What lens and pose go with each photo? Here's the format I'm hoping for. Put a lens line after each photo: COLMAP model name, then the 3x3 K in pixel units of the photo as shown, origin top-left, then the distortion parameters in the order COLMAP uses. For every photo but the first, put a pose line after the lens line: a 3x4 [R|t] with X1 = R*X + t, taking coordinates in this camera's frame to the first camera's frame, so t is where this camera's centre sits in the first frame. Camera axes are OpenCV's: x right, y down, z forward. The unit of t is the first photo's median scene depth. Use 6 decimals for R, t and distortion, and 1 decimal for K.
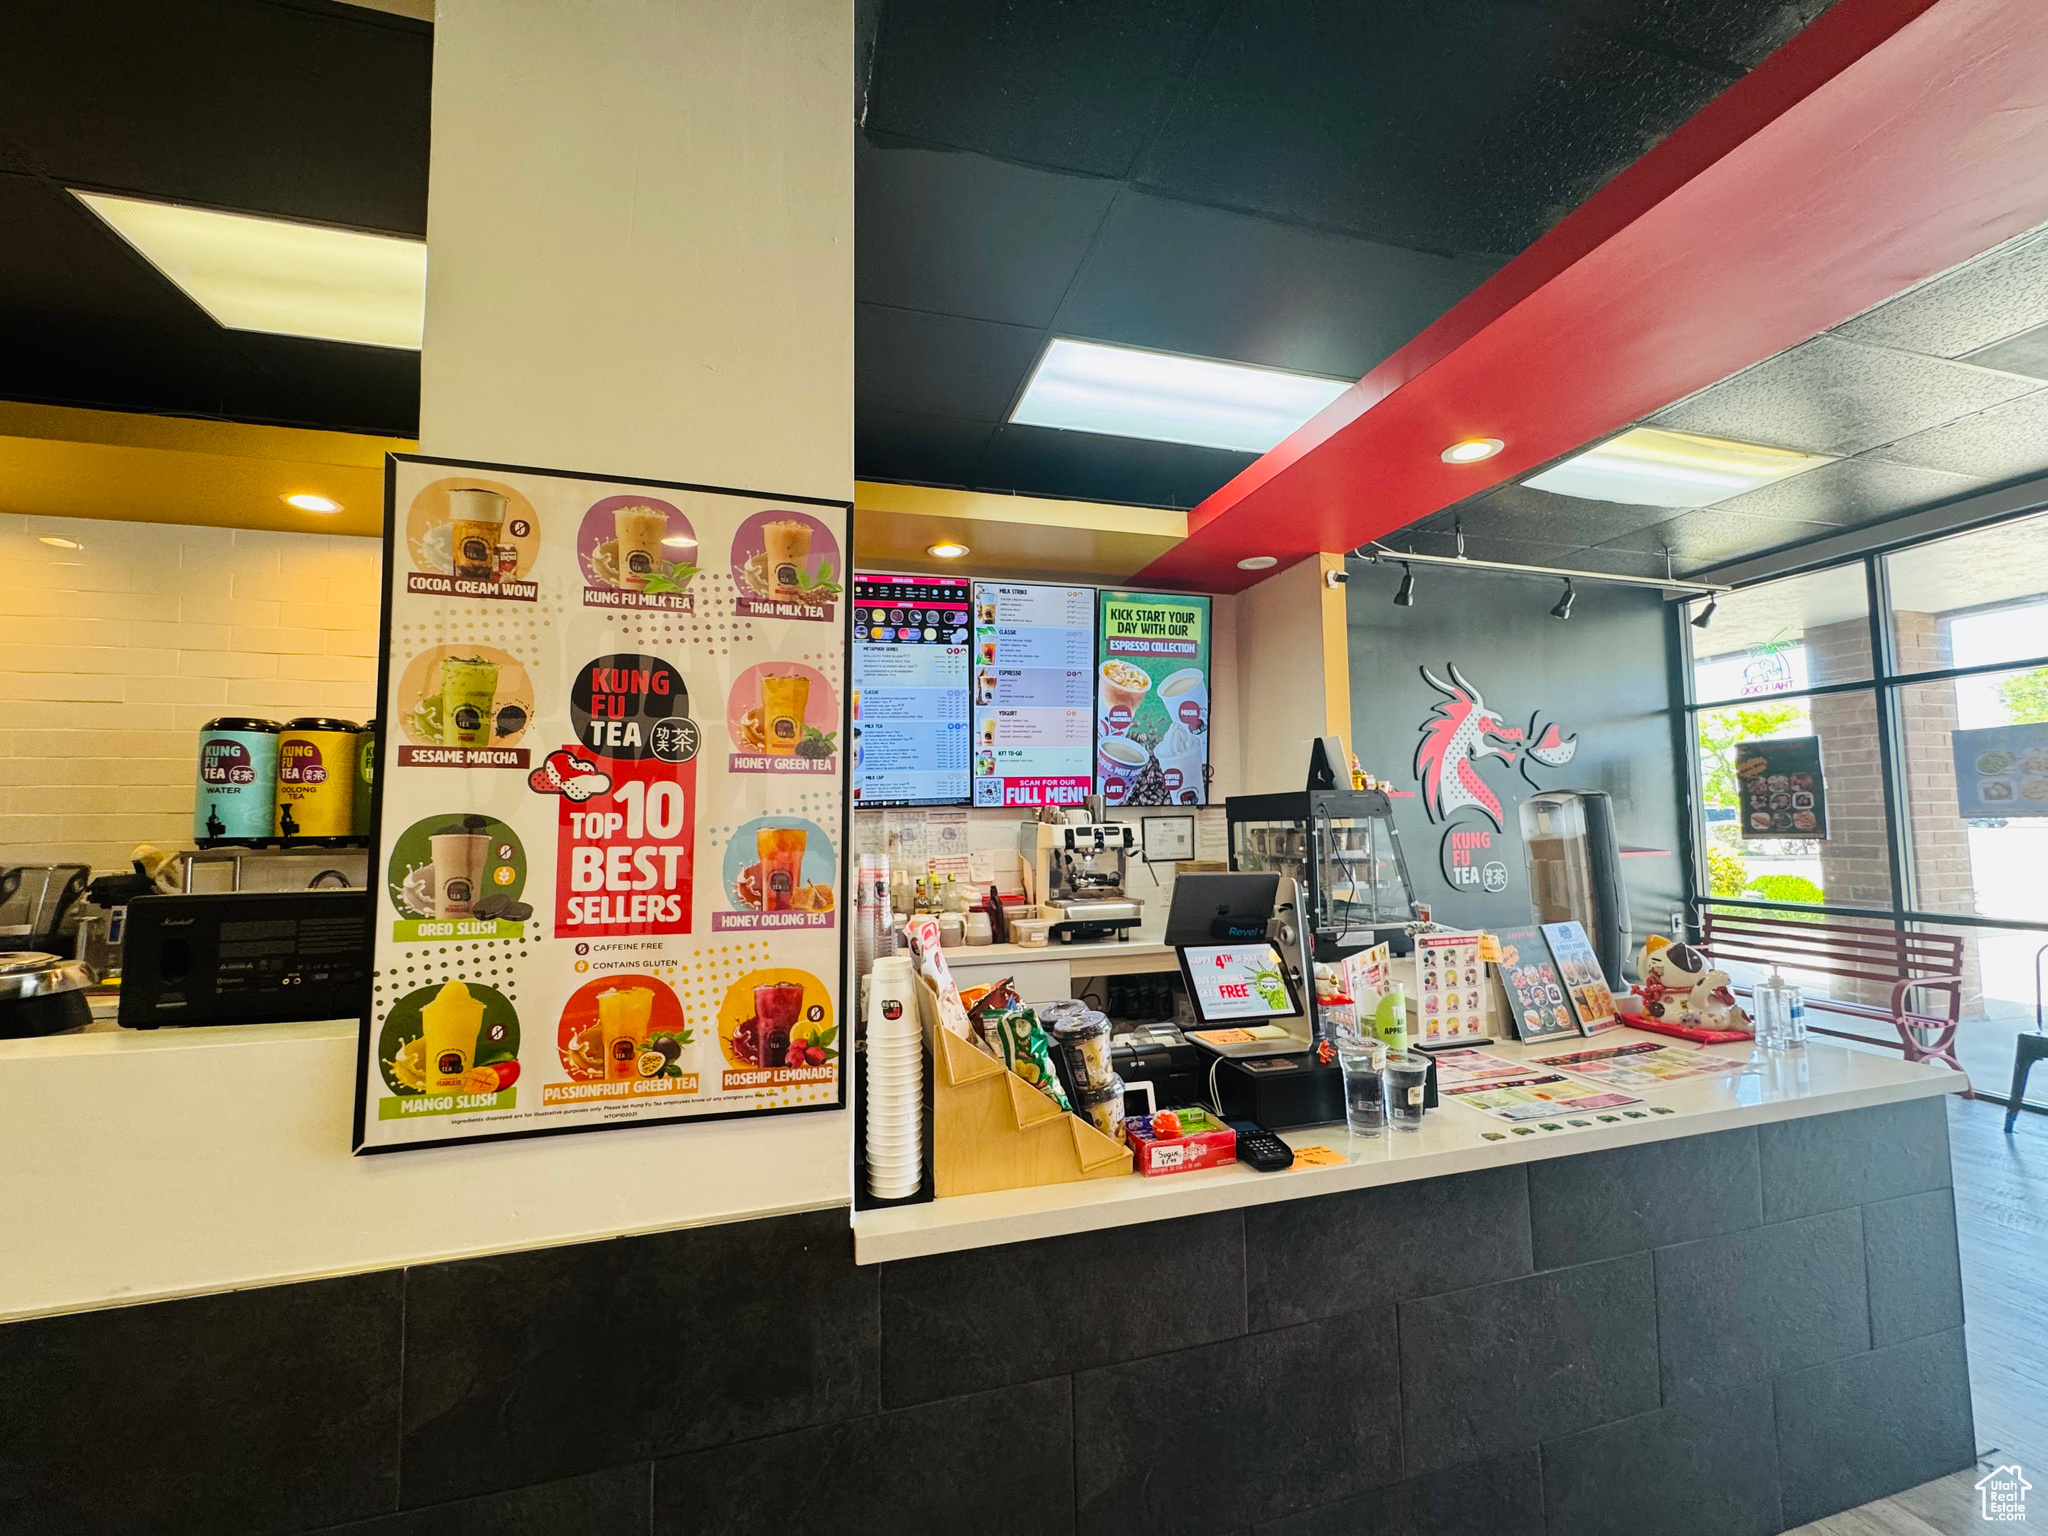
lens RADIAL K [[817.6, 0, 1029.1], [0, 817.6, 771.8], [0, 0, 1]] dist [-0.004653, 0.000529]
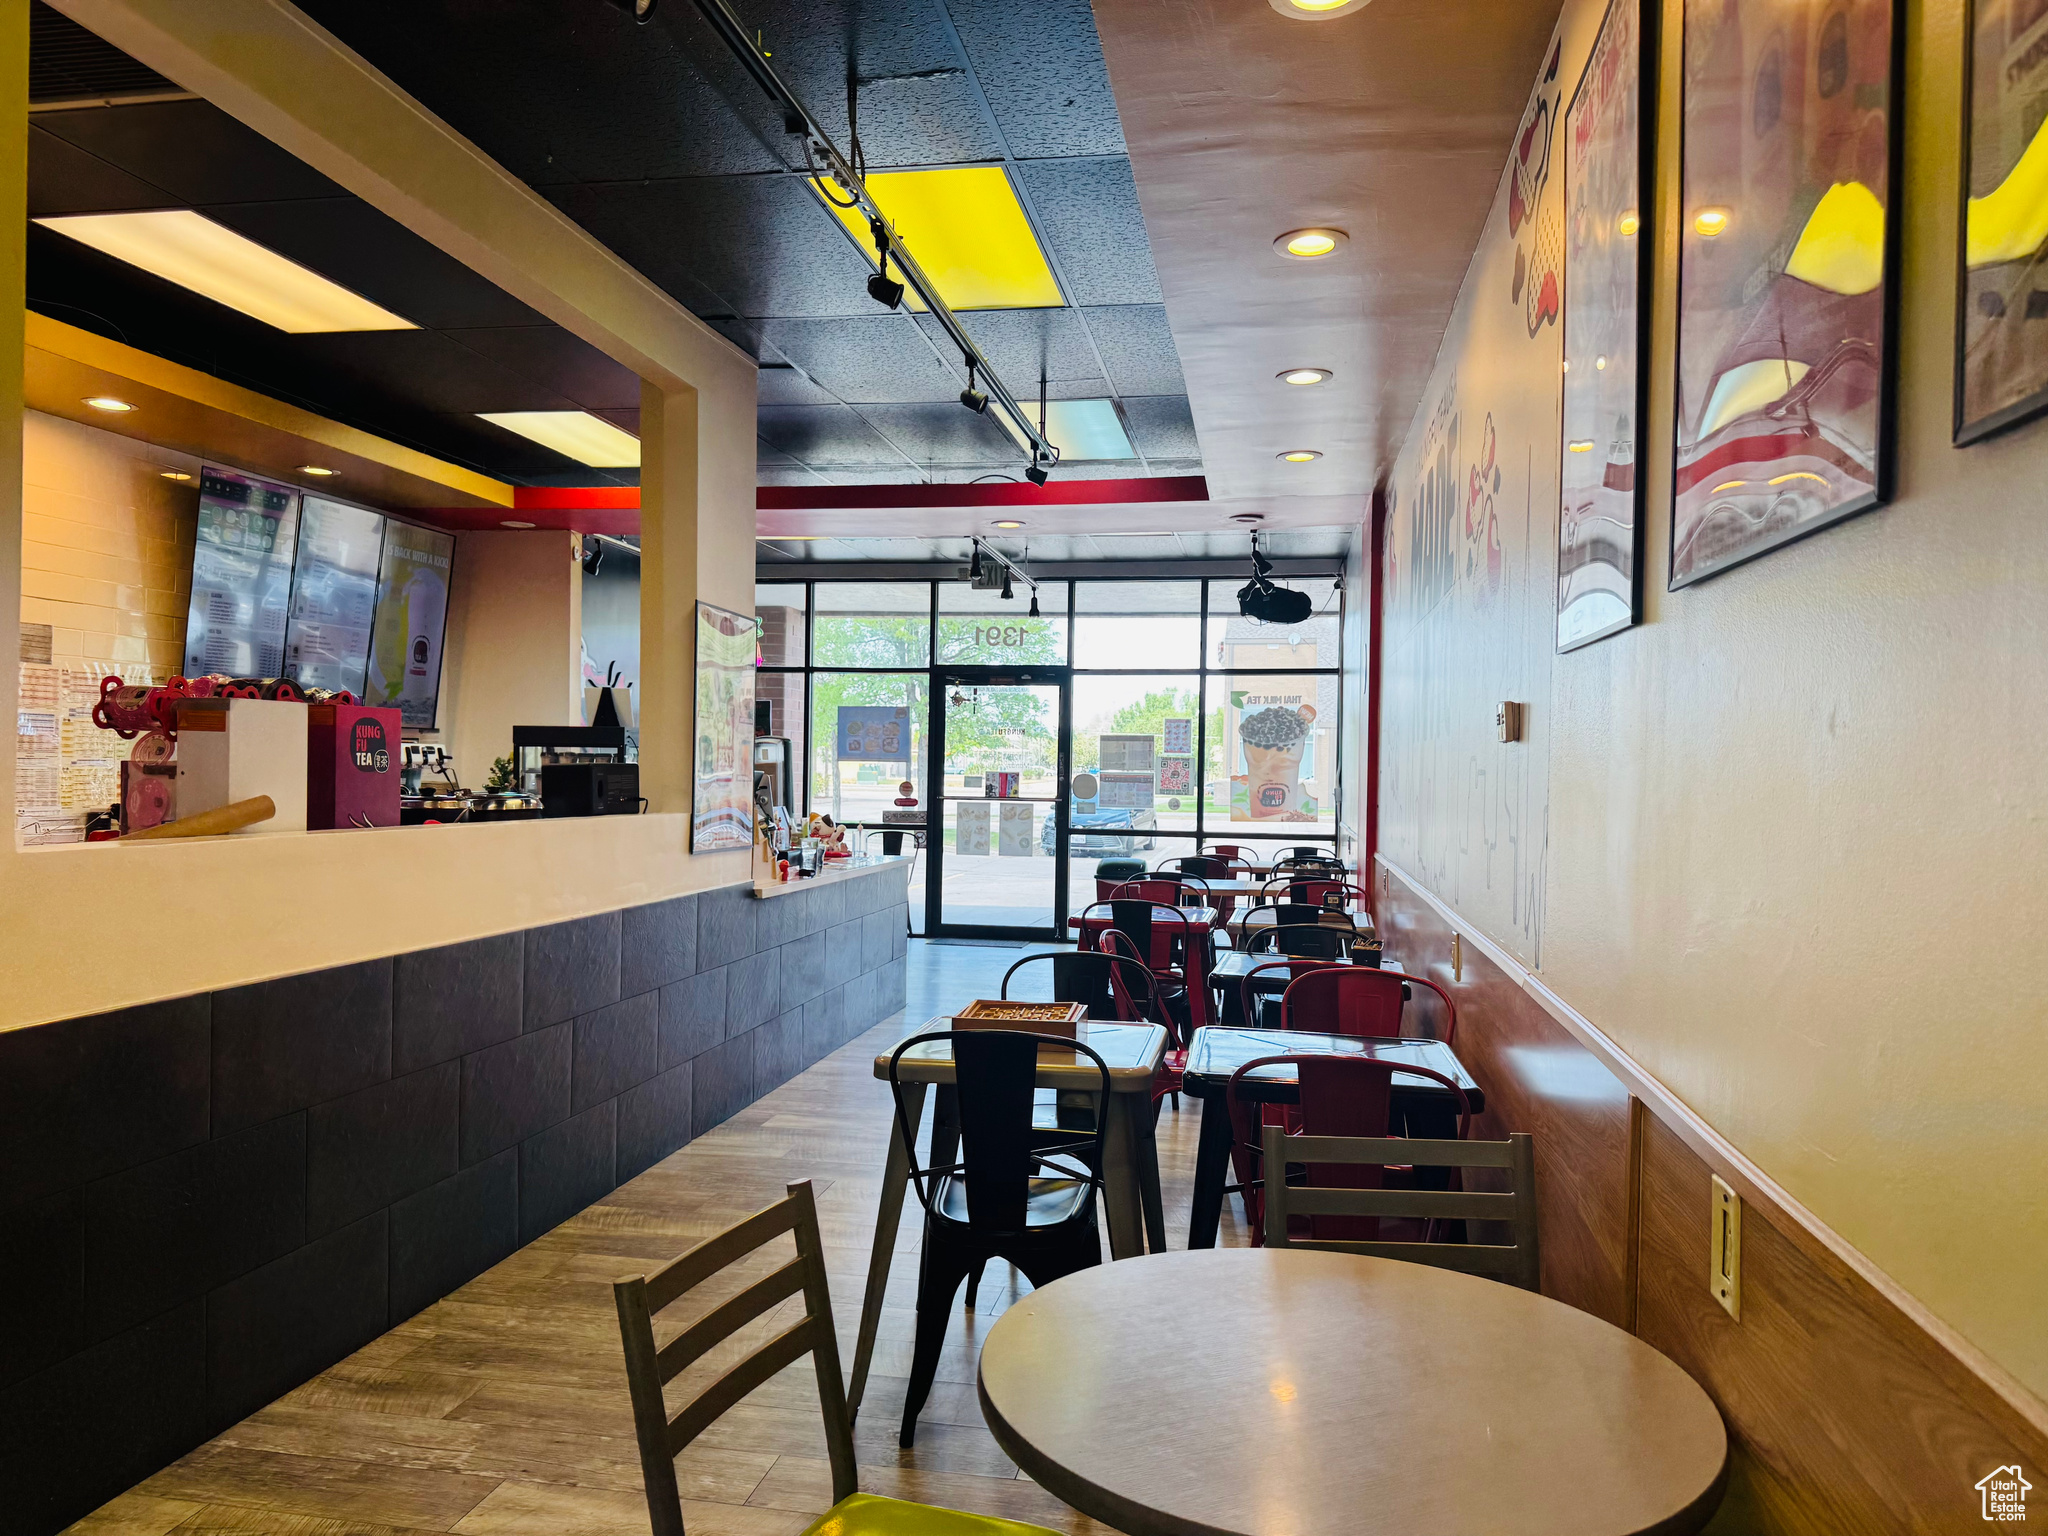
lens RADIAL K [[1404.1, 0, 1015.2], [0, 1404.1, 796.7], [0, 0, 1]] dist [0.145203, -0.278569]
pose [[0.443825, 0.005225, 0.896098, -1.222115], [-0.082285, 0.995996, 0.034947, 0.001160], [-0.892327, -0.089246, 0.442478, -0.559310]]
